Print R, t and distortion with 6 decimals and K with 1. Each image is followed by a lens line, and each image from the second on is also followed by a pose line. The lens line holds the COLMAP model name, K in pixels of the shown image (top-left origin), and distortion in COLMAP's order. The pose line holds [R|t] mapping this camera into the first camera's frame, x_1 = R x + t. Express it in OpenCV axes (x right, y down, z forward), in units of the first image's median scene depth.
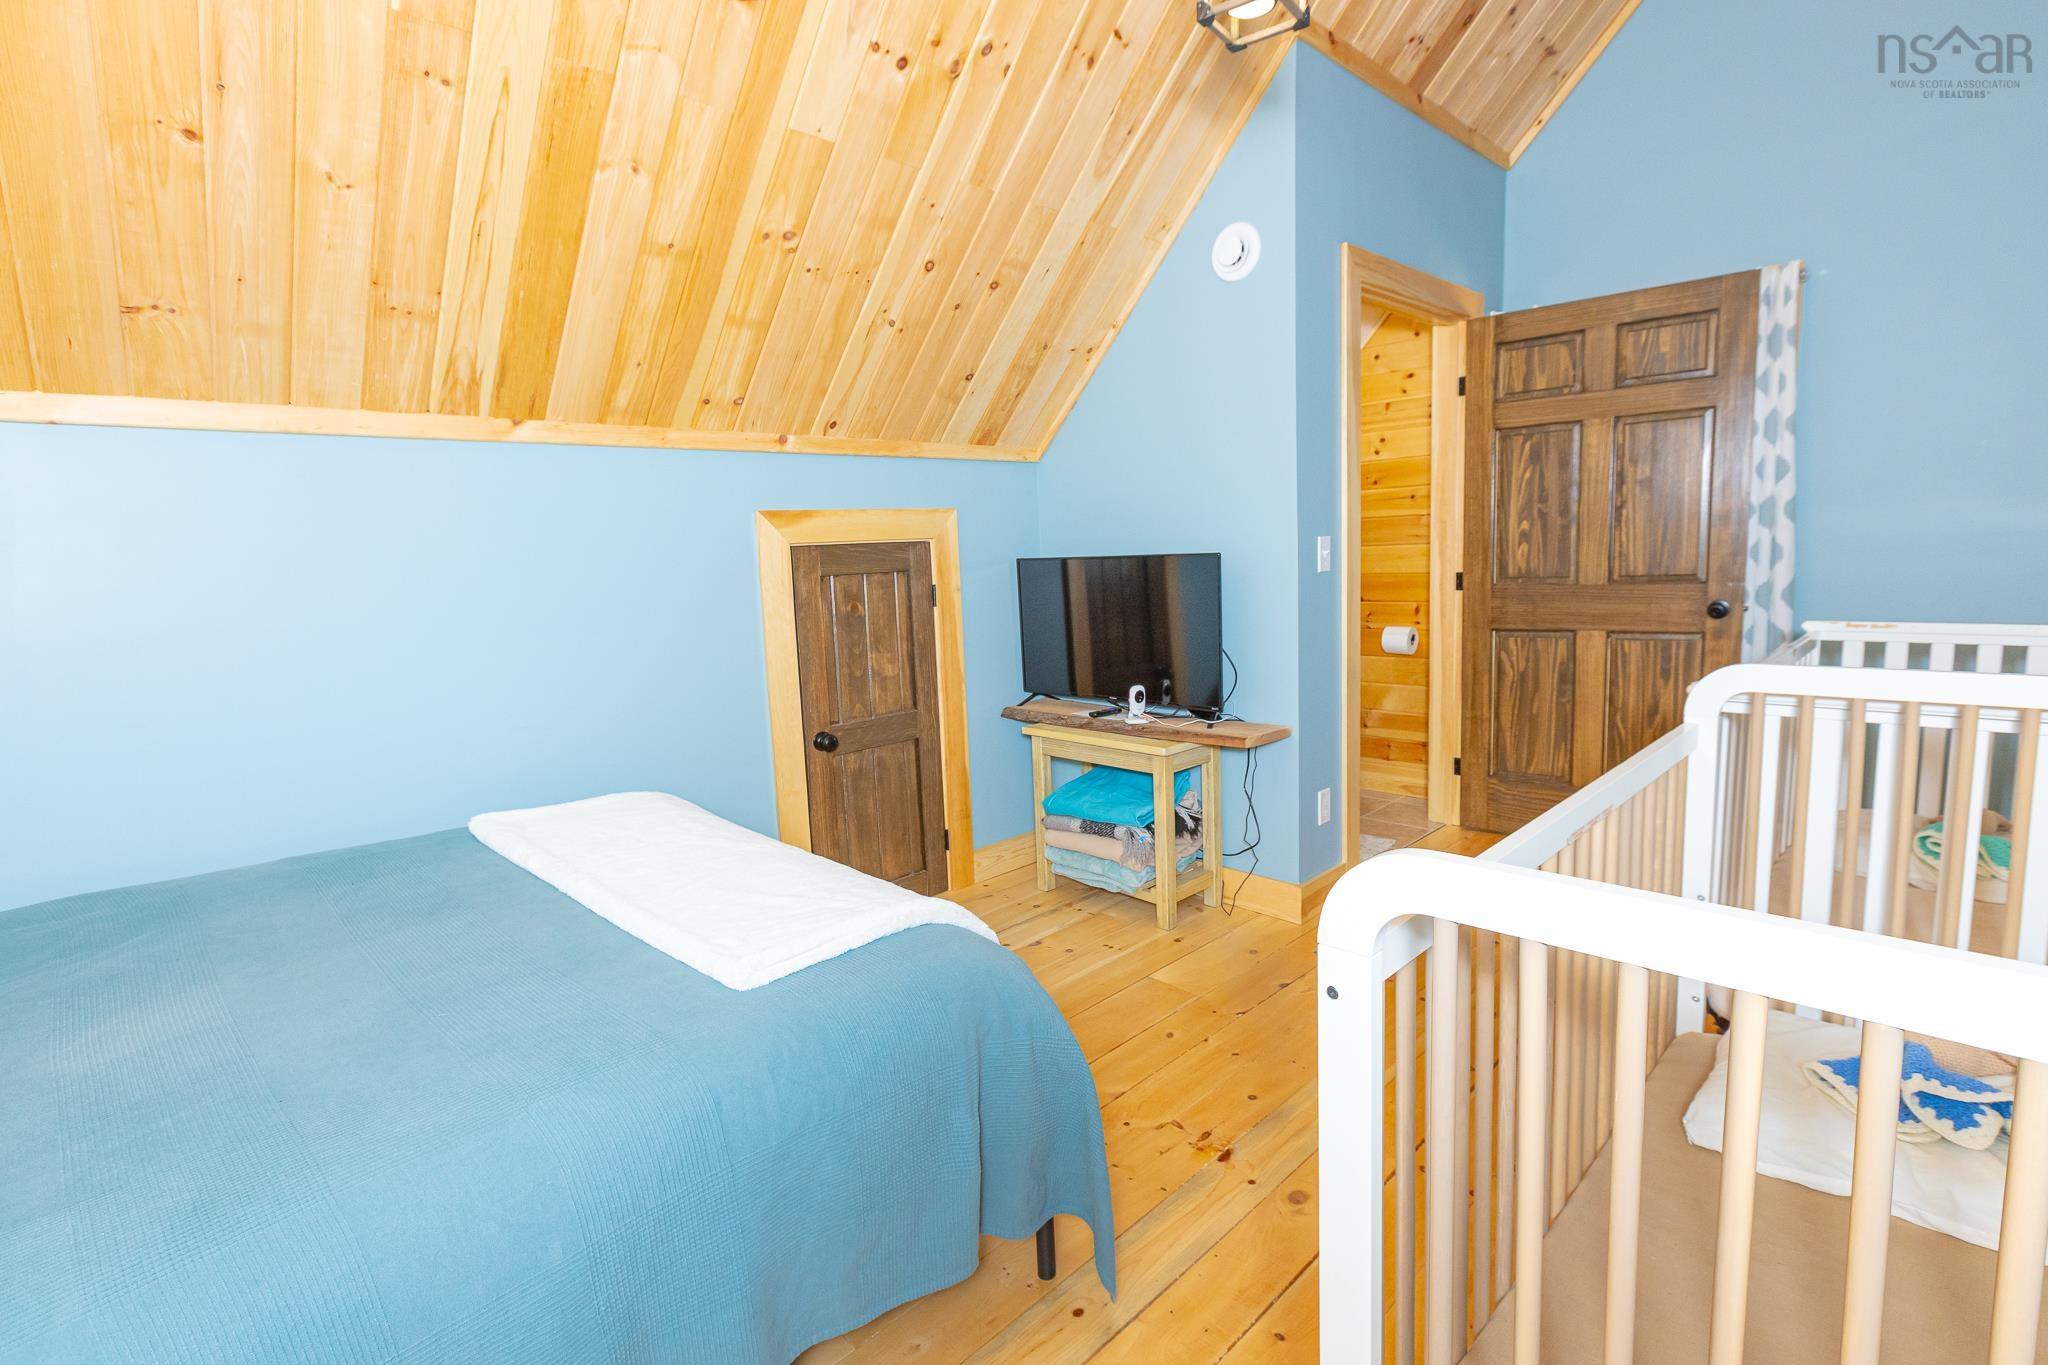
lens RADIAL K [[944.3, 0, 1029.3], [0, 944.3, 672.6], [0, 0, 1]] dist [0.002453, -0.000770]
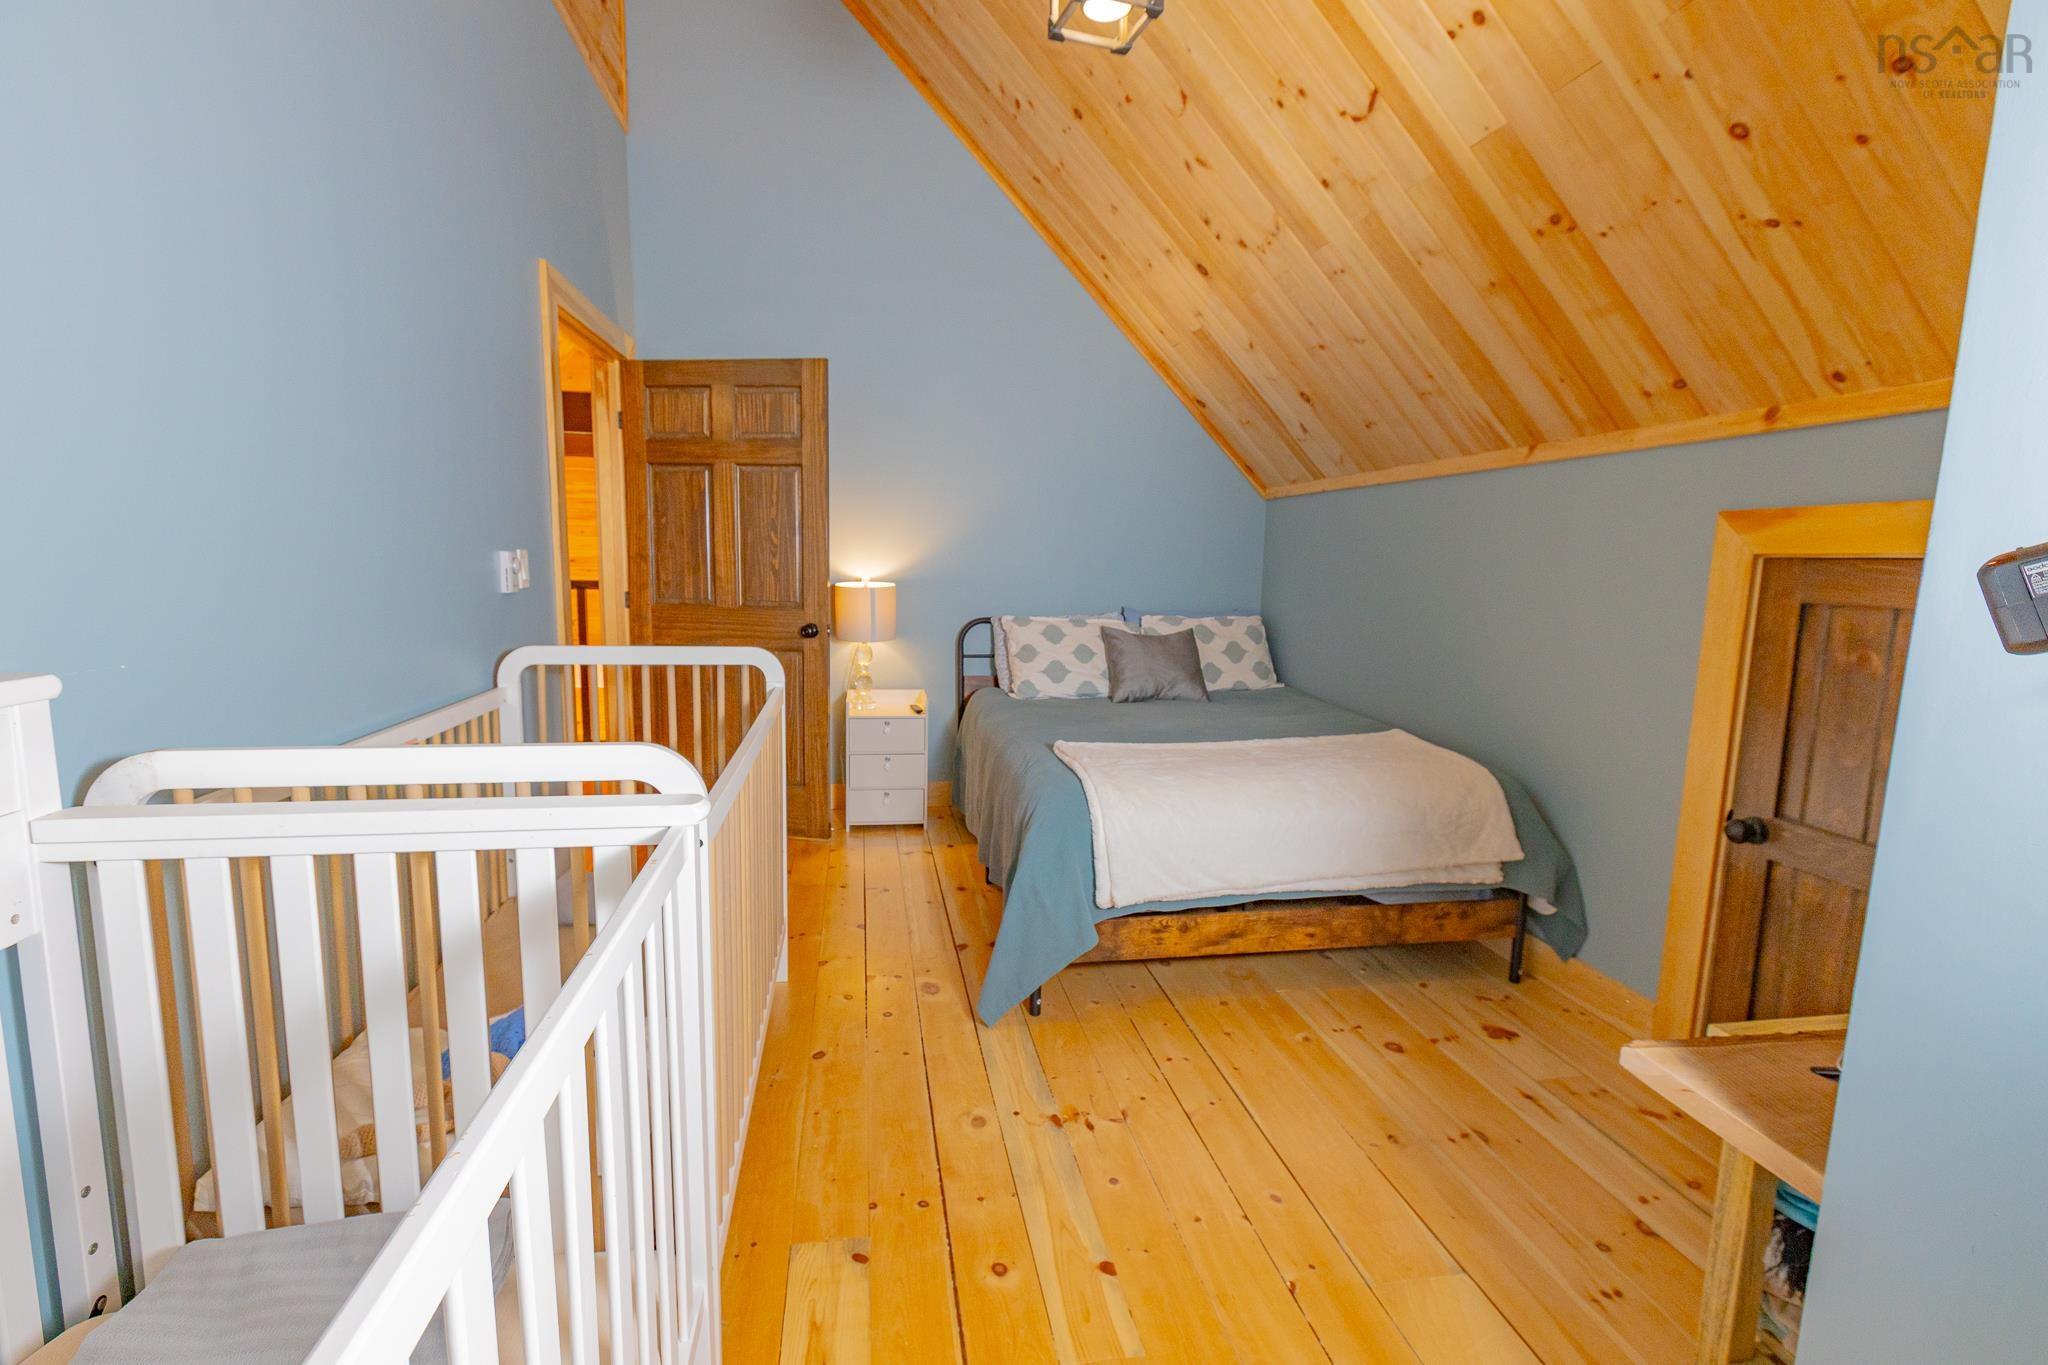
lens RADIAL K [[944.3, 0, 1026.8], [0, 944.3, 686.4], [0, 0, 1]] dist [0.002453, -0.000770]
pose [[-0.560754, 0.137081, -0.816556, 0.705554], [-0.111624, 0.964681, 0.238603, -0.152821], [0.820424, 0.224945, -0.525647, 0.963816]]
